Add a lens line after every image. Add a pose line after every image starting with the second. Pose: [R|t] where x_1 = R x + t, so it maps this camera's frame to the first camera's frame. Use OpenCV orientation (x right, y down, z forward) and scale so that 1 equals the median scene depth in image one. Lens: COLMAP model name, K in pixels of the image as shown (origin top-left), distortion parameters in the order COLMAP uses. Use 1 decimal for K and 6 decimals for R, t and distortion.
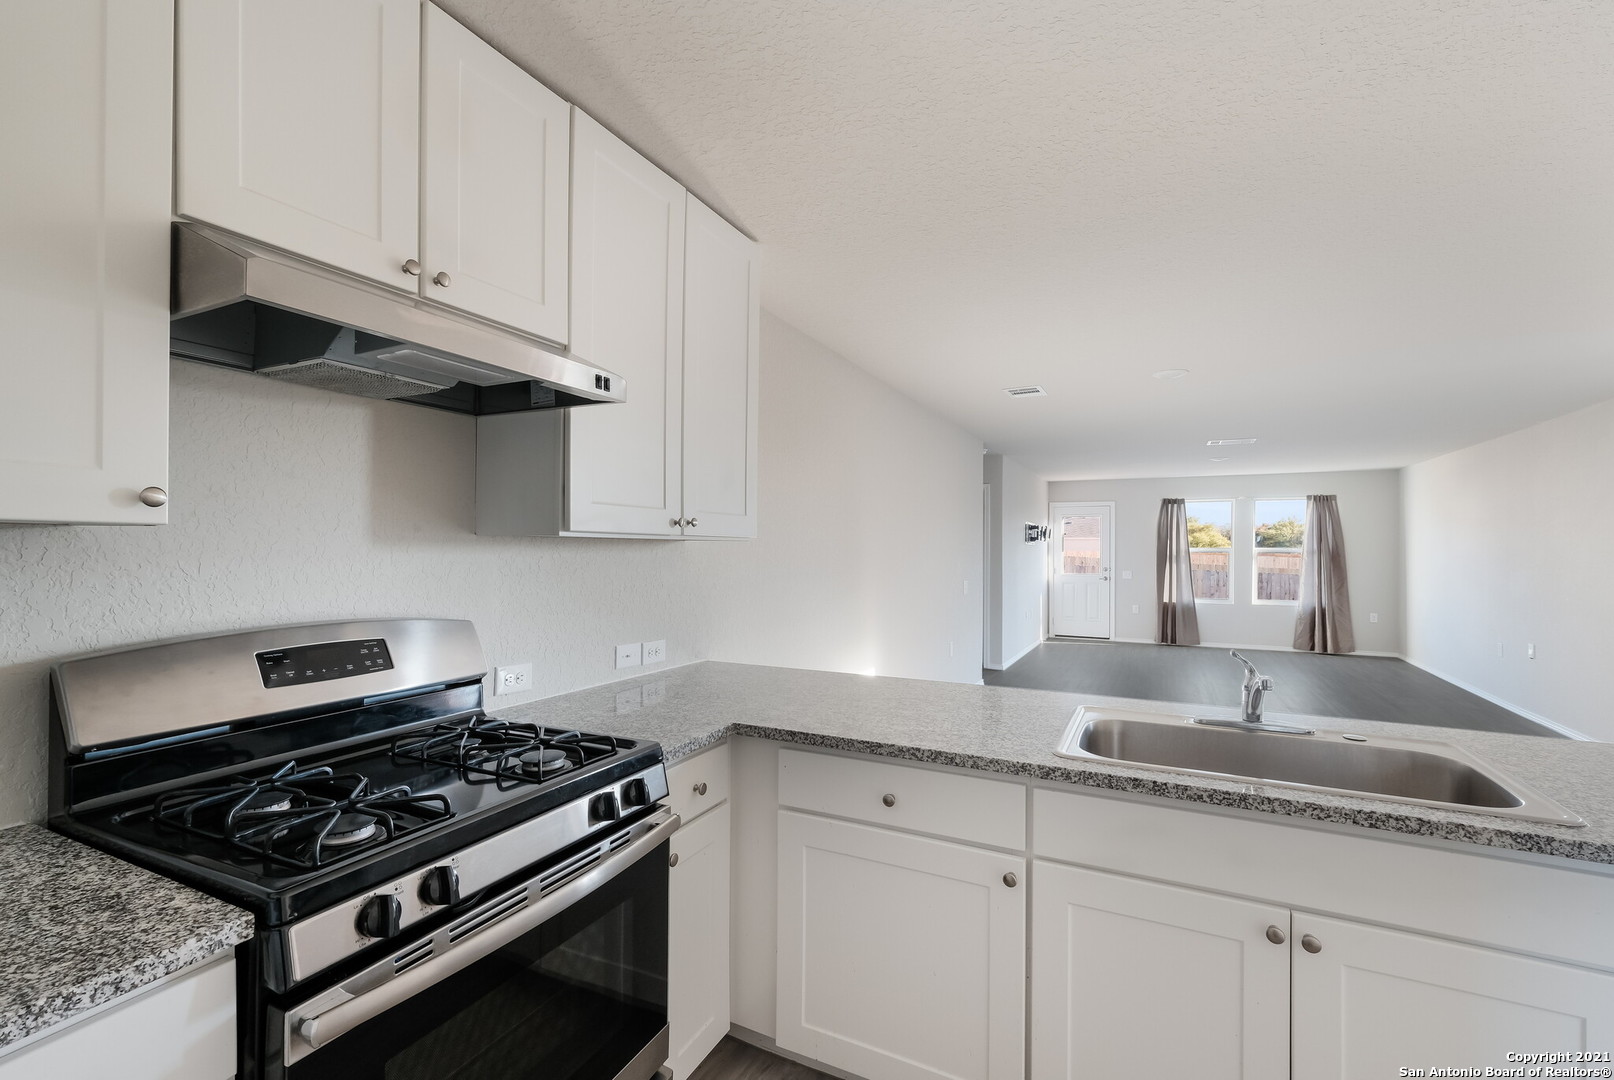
lens RADIAL K [[703.7, 0, 802.3], [0, 703.7, 545.7], [0, 0, 1]] dist [-0.000427, 0.000398]
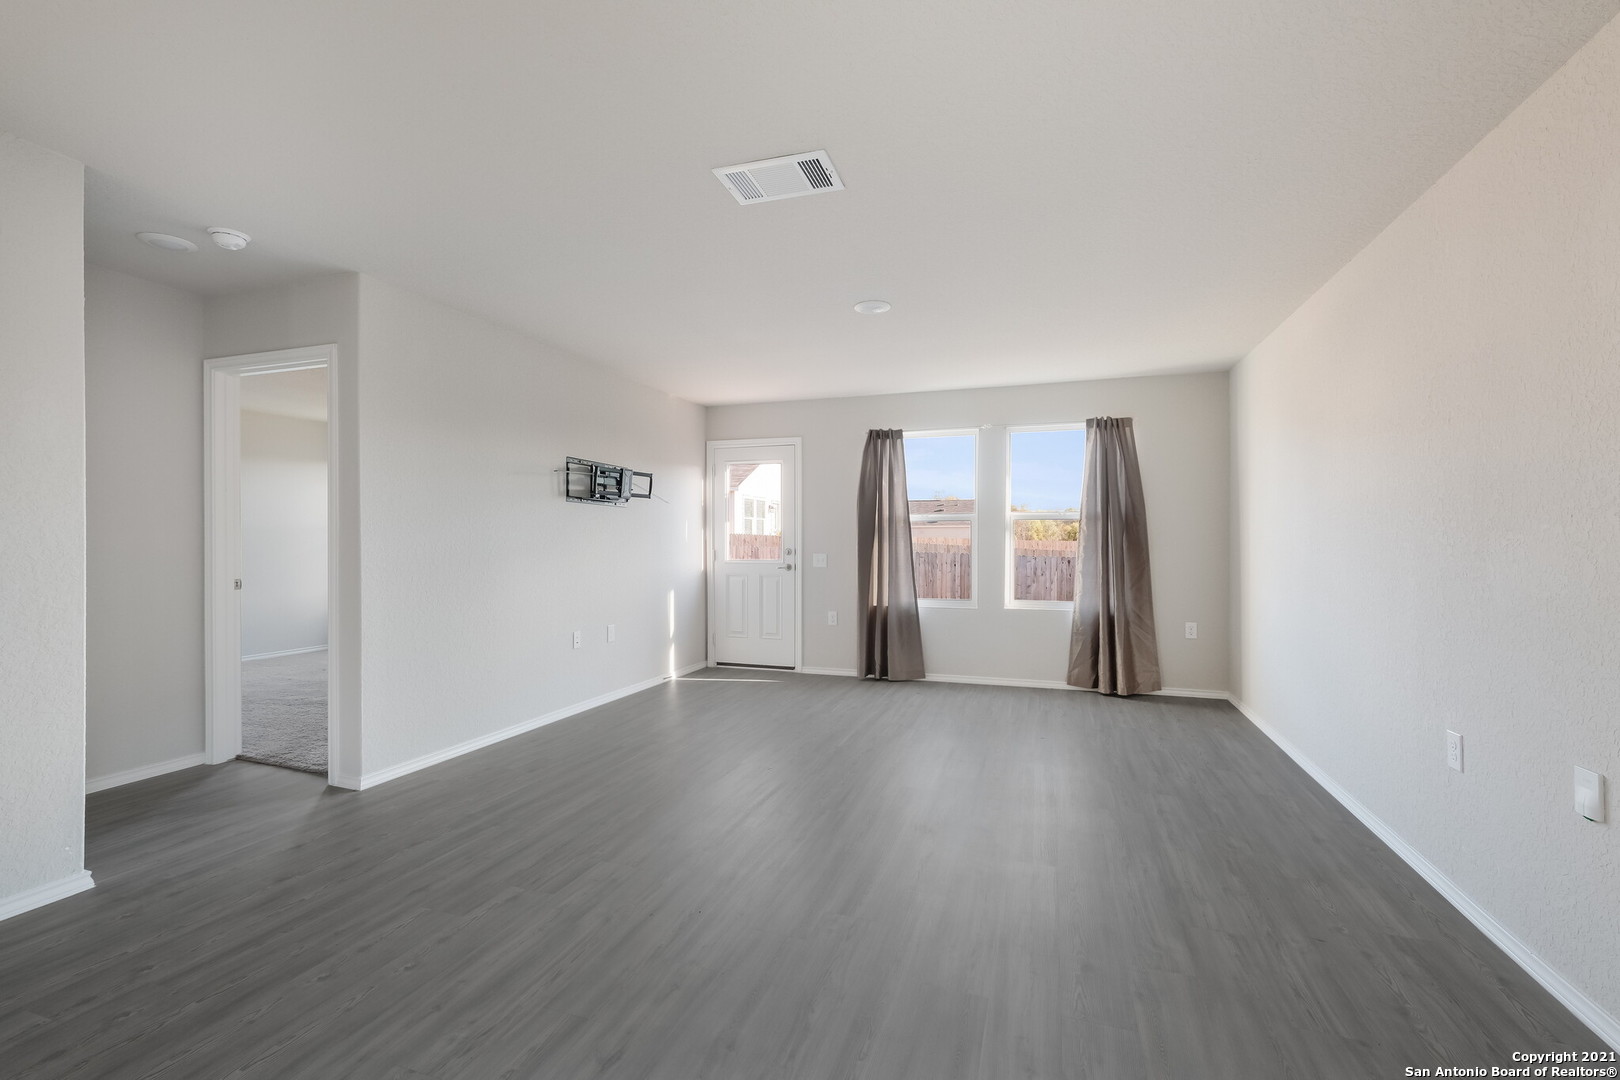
lens RADIAL K [[702.8, 0, 807.1], [0, 702.8, 541.4], [0, 0, 1]] dist [0.005296, -0.000015]
pose [[0.990040, -0.006258, 0.140649, 0.392372], [0.005527, 0.999969, 0.005588, 0.023135], [-0.140680, -0.004755, 0.990044, 0.442175]]
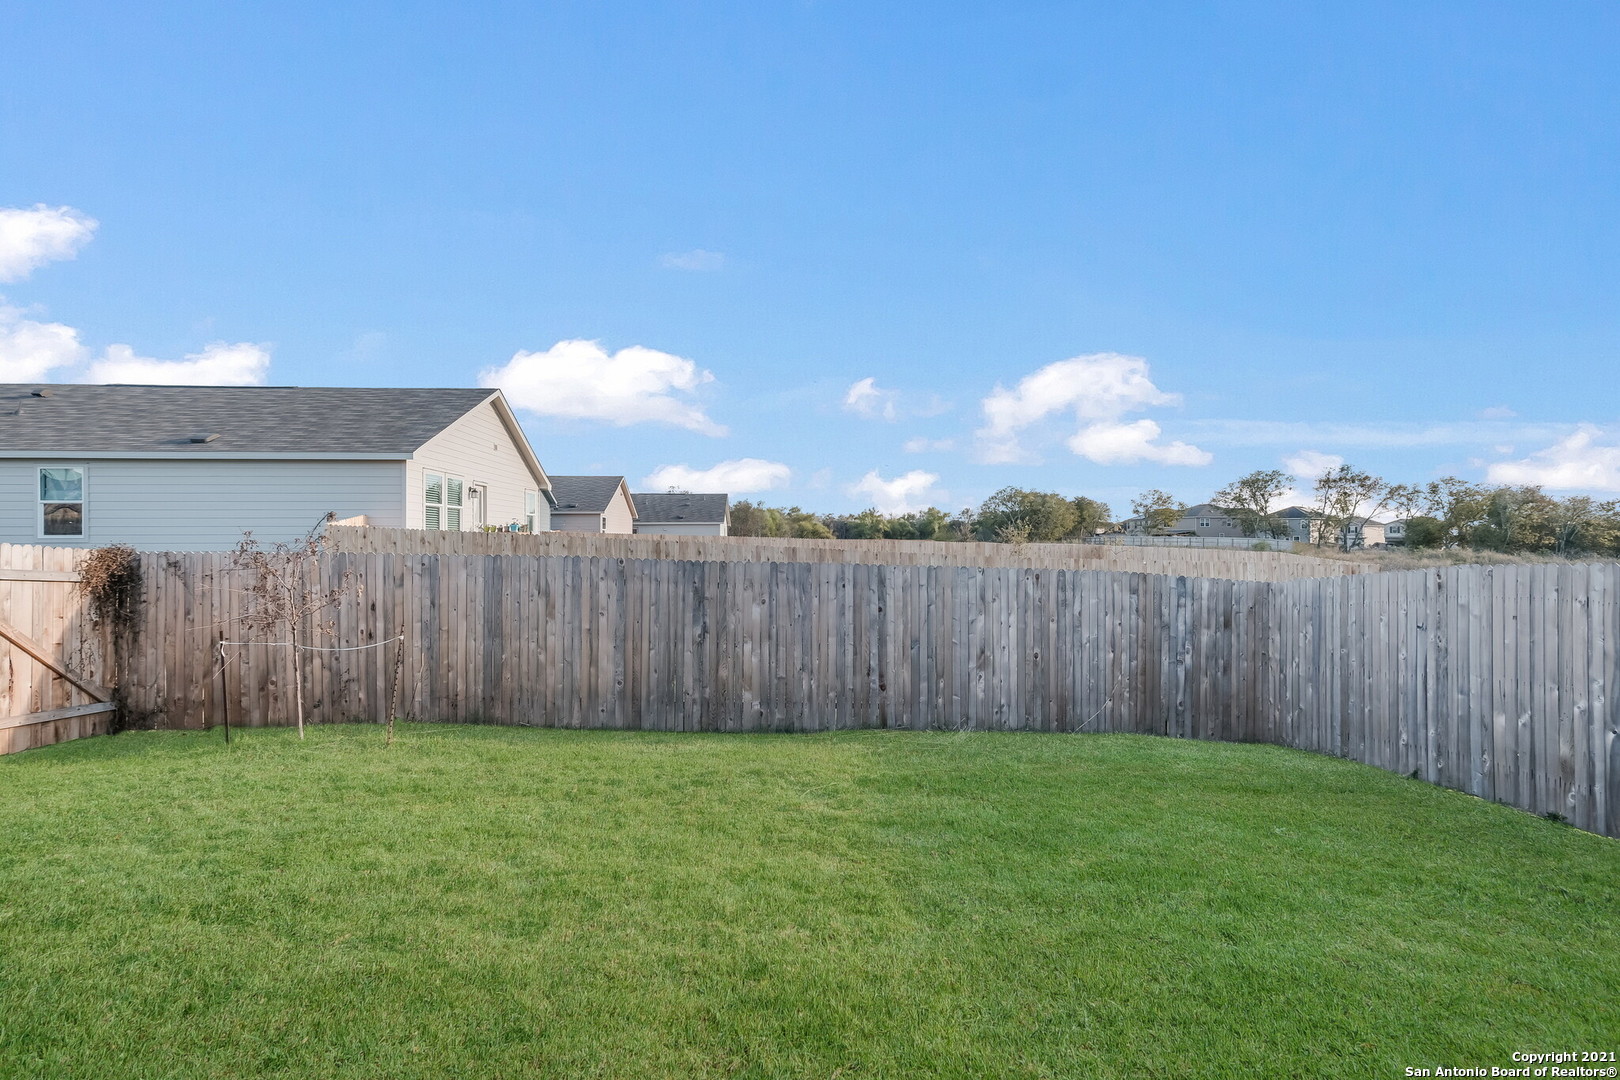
lens RADIAL K [[702.8, 0, 810.5], [0, 702.8, 539.6], [0, 0, 1]] dist [0.005296, -0.000015]
pose [[0.862737, -0.000342, 0.505652, 0.472357], [0.000072, 1.000000, 0.000553, 0.031210], [-0.505653, -0.000441, 0.862737, 1.166445]]
